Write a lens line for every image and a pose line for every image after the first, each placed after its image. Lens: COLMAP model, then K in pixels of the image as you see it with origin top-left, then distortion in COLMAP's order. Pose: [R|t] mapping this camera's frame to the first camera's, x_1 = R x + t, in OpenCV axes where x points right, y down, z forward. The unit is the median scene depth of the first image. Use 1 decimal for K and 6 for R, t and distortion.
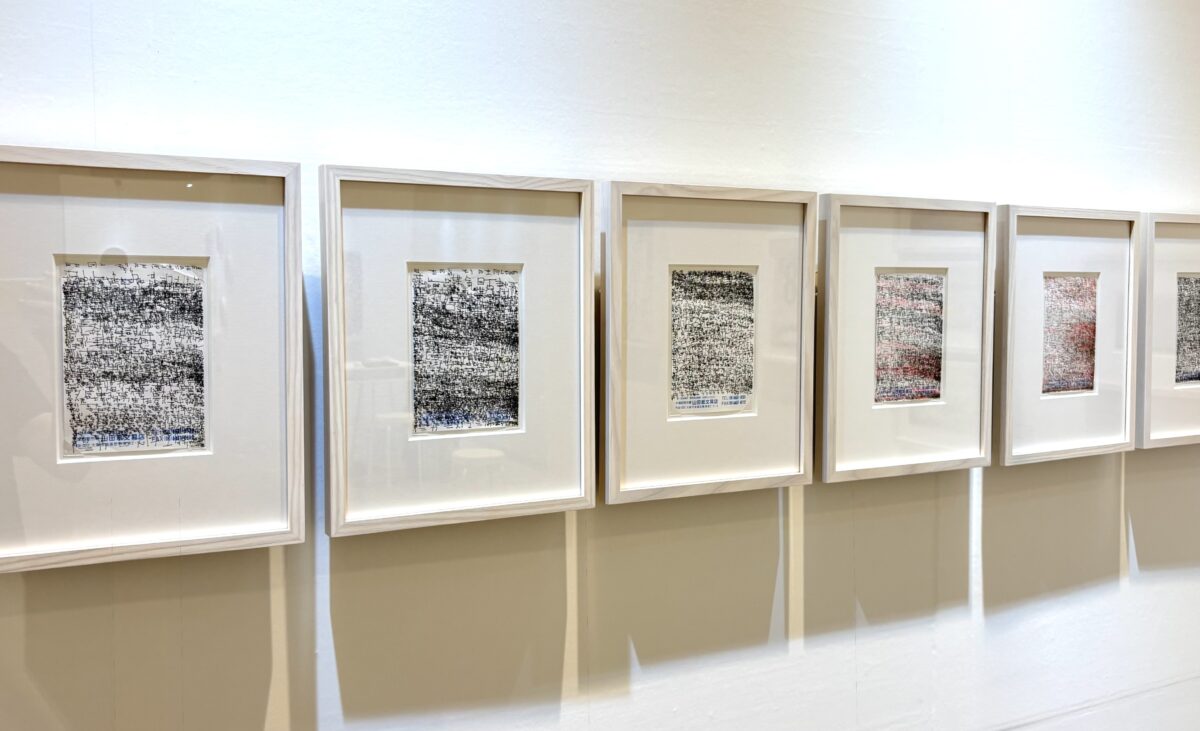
lens RADIAL K [[1094.8, 0, 616.5], [0, 1094.8, 359.7], [0, 0, 1]] dist [0.185899, -0.428681]
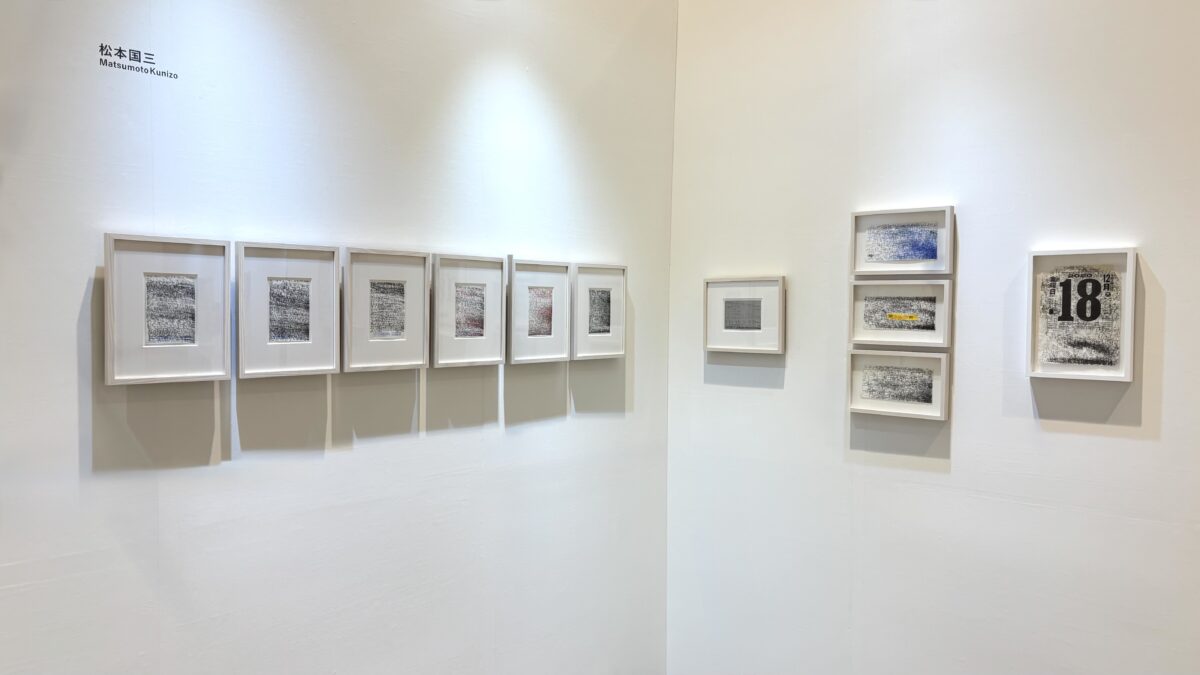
lens RADIAL K [[833.0, 0, 600.0], [0, 833.0, 337.5], [0, 0, 1]] dist [-0.034556, -0.000825]
pose [[0.954846, 0.003227, 0.297085, -0.014068], [0.000871, 0.999906, -0.013659, 0.075132], [-0.297101, 0.013301, 0.954753, -1.008857]]
